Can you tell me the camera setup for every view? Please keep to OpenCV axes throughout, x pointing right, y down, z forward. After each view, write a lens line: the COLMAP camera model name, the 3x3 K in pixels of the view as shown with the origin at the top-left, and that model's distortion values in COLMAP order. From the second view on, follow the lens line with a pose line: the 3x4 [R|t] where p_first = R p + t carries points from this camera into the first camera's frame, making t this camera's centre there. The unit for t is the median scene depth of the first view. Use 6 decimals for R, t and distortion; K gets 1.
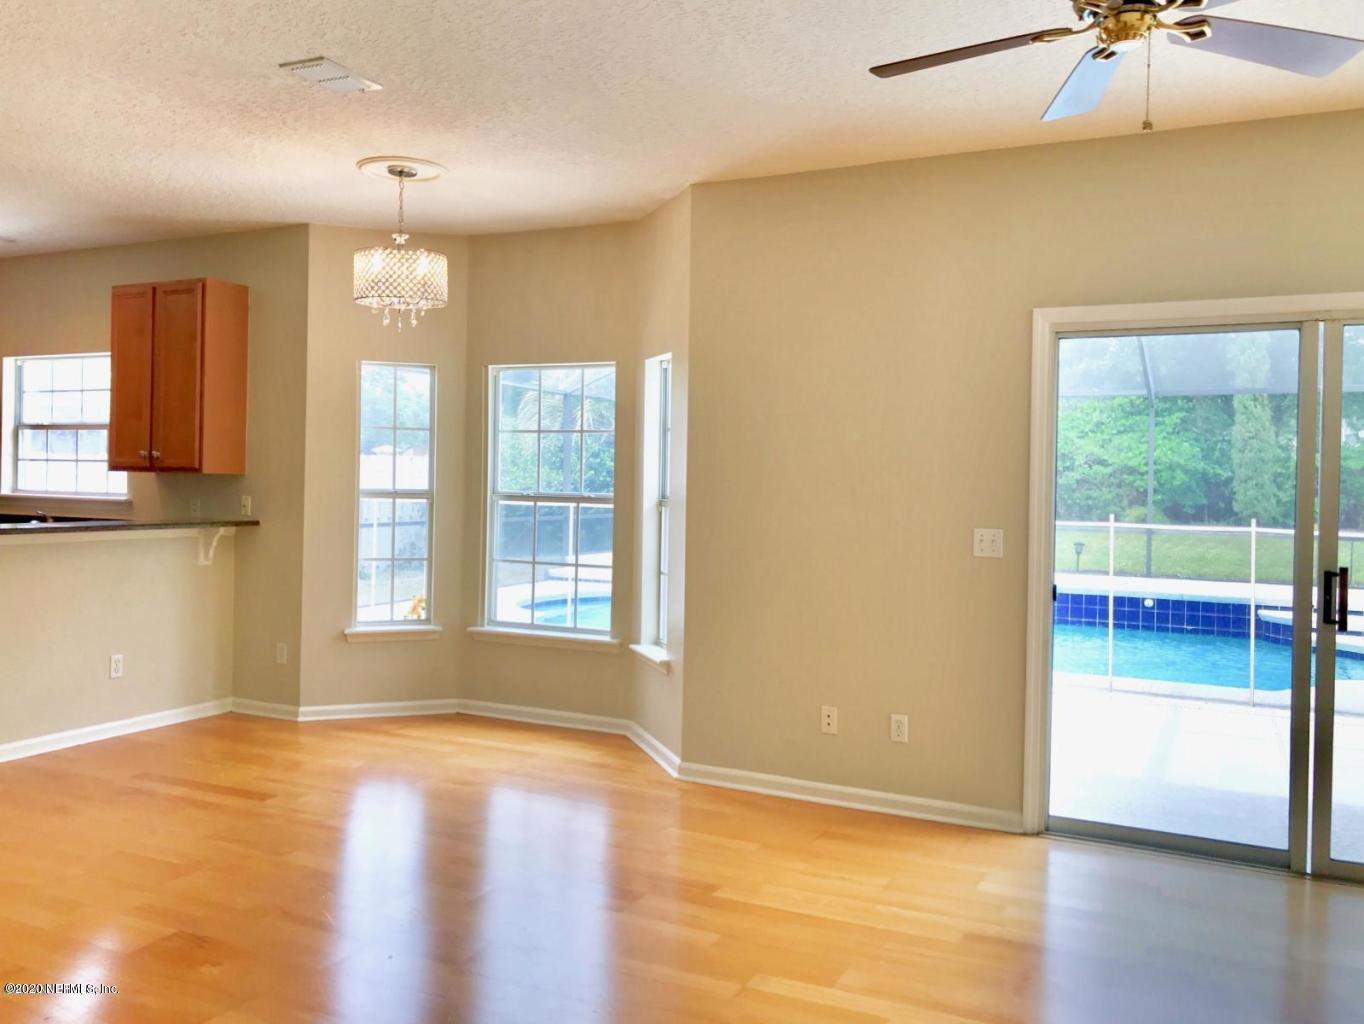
lens RADIAL K [[1128.5, 0, 682.0], [0, 1128.5, 512.0], [0, 0, 1]] dist [0.040167, 0.002035]
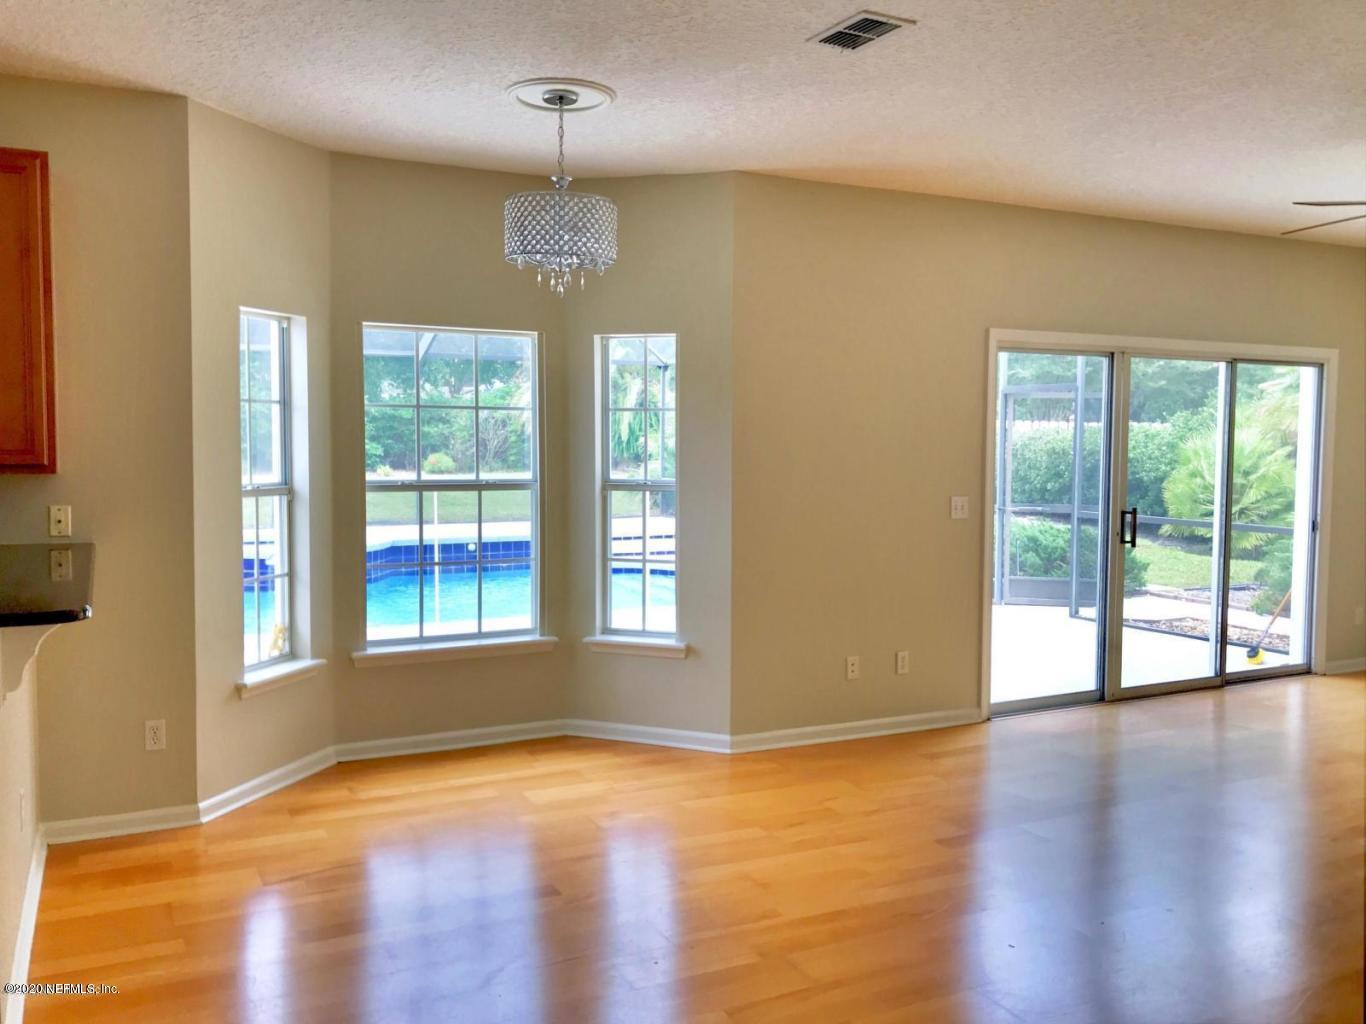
lens RADIAL K [[1123.8, 0, 683.0], [0, 1123.8, 512.0], [0, 0, 1]] dist [0.002762, 0.000290]
pose [[0.607457, -0.068444, 0.791398, -0.814361], [0.026957, 0.997483, 0.065576, -0.051028], [-0.793895, -0.018501, 0.607774, 0.413100]]
